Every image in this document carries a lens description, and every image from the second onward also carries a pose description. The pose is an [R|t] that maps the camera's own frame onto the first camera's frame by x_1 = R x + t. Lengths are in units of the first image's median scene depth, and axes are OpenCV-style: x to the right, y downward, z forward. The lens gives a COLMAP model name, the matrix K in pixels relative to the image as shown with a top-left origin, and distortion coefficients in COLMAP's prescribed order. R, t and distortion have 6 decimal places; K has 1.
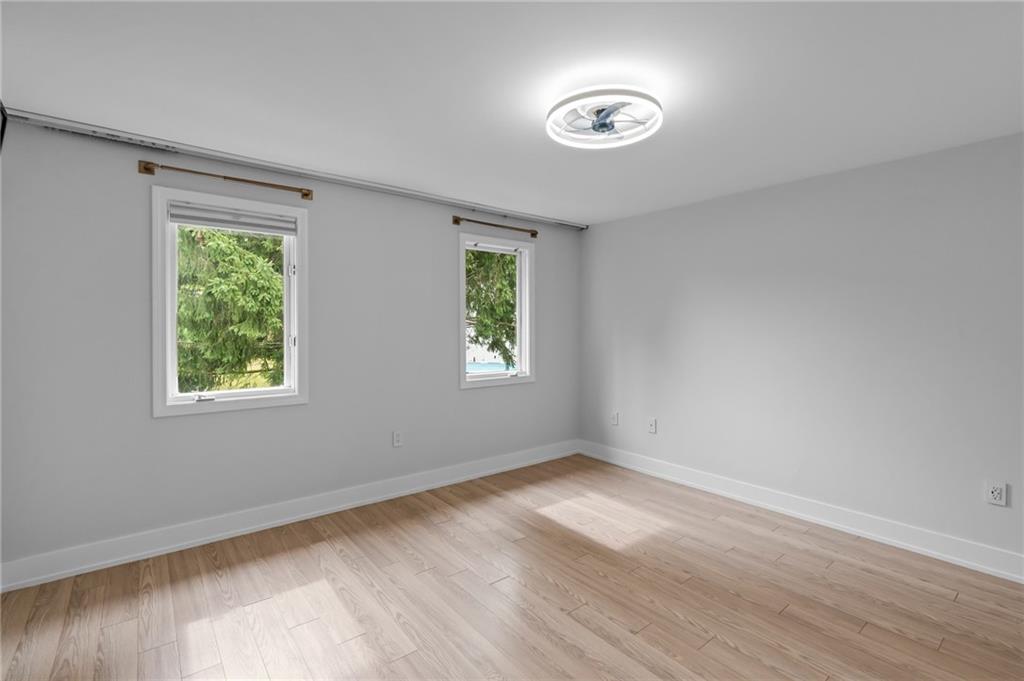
lens RADIAL K [[464.1, 0, 514.6], [0, 464.1, 331.0], [0, 0, 1]] dist [-0.003815, 0.000921]
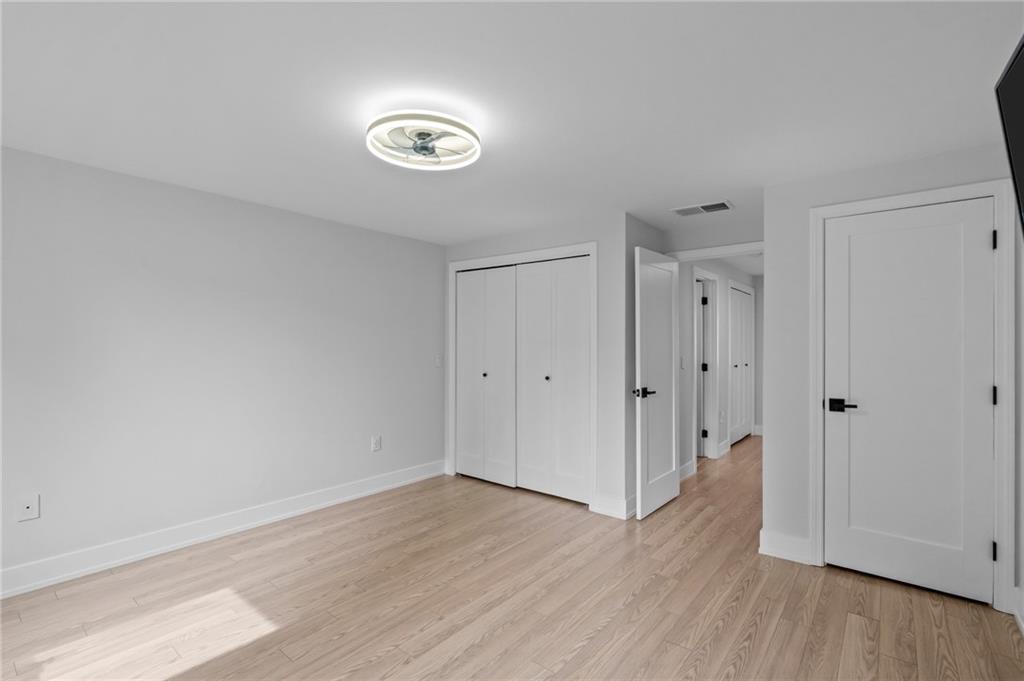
lens RADIAL K [[470.0, 0, 518.4], [0, 470.0, 340.2], [0, 0, 1]] dist [-0.005187, 0.001379]
pose [[-0.217438, 0.004668, 0.976063, -0.784570], [0.002787, 0.999987, -0.004161, -0.015462], [-0.976070, 0.001815, -0.217448, 0.931967]]
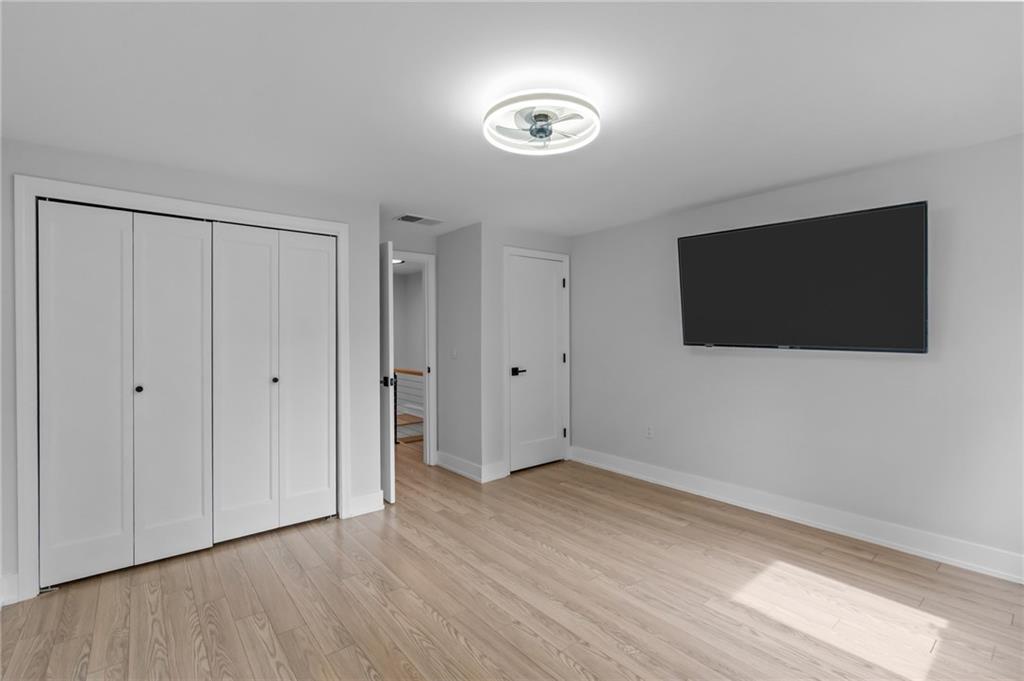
lens RADIAL K [[464.1, 0, 514.6], [0, 464.1, 331.0], [0, 0, 1]] dist [-0.003815, 0.000921]
pose [[-0.999944, 0.006551, -0.008326, 0.233764], [0.006584, 0.999971, -0.003955, -0.012202], [0.008300, -0.004010, -0.999958, 1.809201]]
